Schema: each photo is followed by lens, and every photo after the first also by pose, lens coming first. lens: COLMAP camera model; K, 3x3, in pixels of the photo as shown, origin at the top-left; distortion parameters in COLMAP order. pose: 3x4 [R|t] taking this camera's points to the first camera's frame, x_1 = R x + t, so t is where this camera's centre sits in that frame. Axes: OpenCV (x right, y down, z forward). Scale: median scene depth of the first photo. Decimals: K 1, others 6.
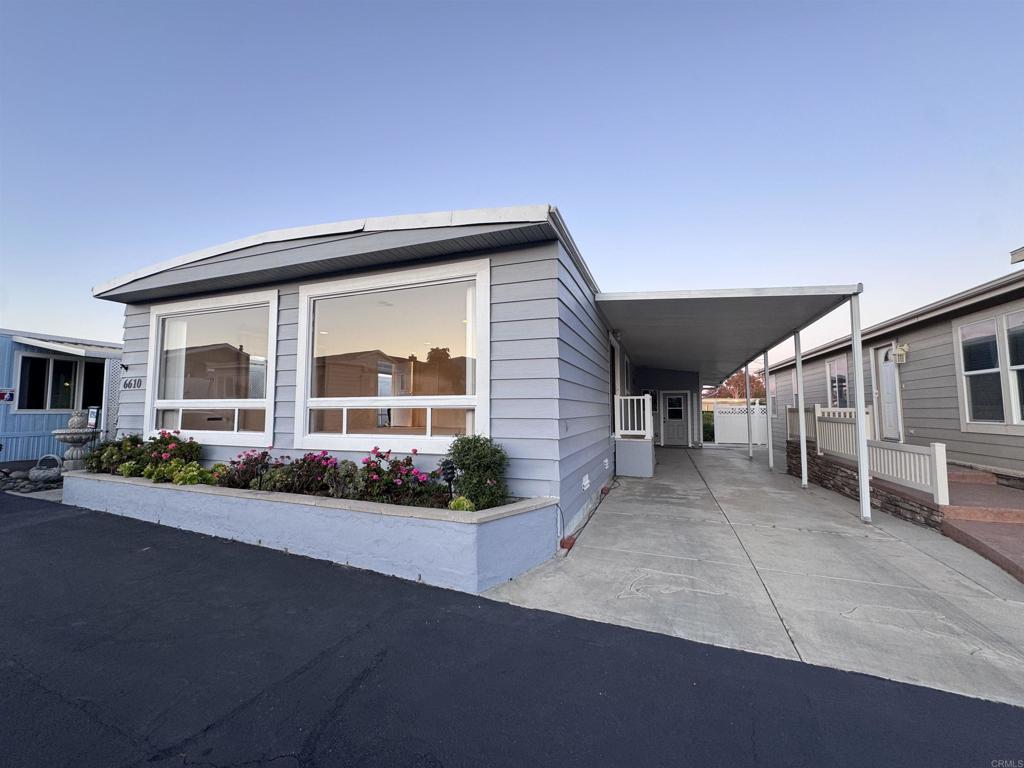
lens RADIAL K [[413.3, 0, 504.5], [0, 413.3, 382.5], [0, 0, 1]] dist [-0.004418, 0.000297]
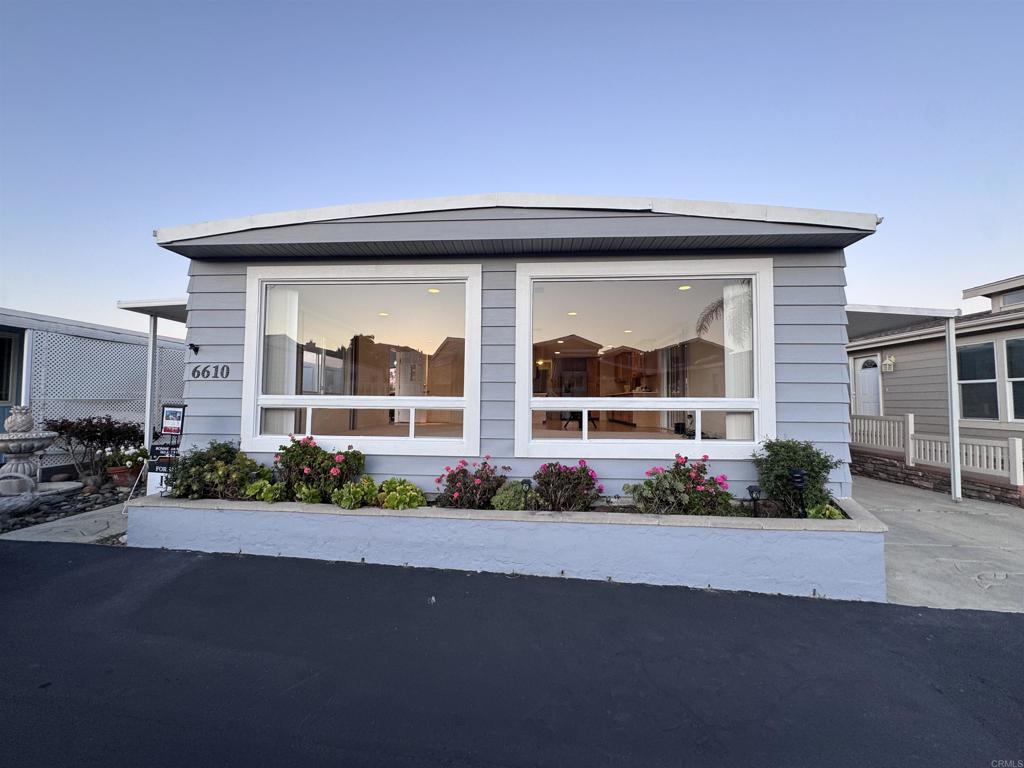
lens RADIAL K [[413.3, 0, 505.4], [0, 413.3, 381.8], [0, 0, 1]] dist [-0.004418, 0.000297]
pose [[0.958344, 0.021393, 0.284813, -0.743403], [-0.026540, 0.999547, 0.014224, -0.004301], [-0.284379, -0.021190, 0.958478, 0.194021]]
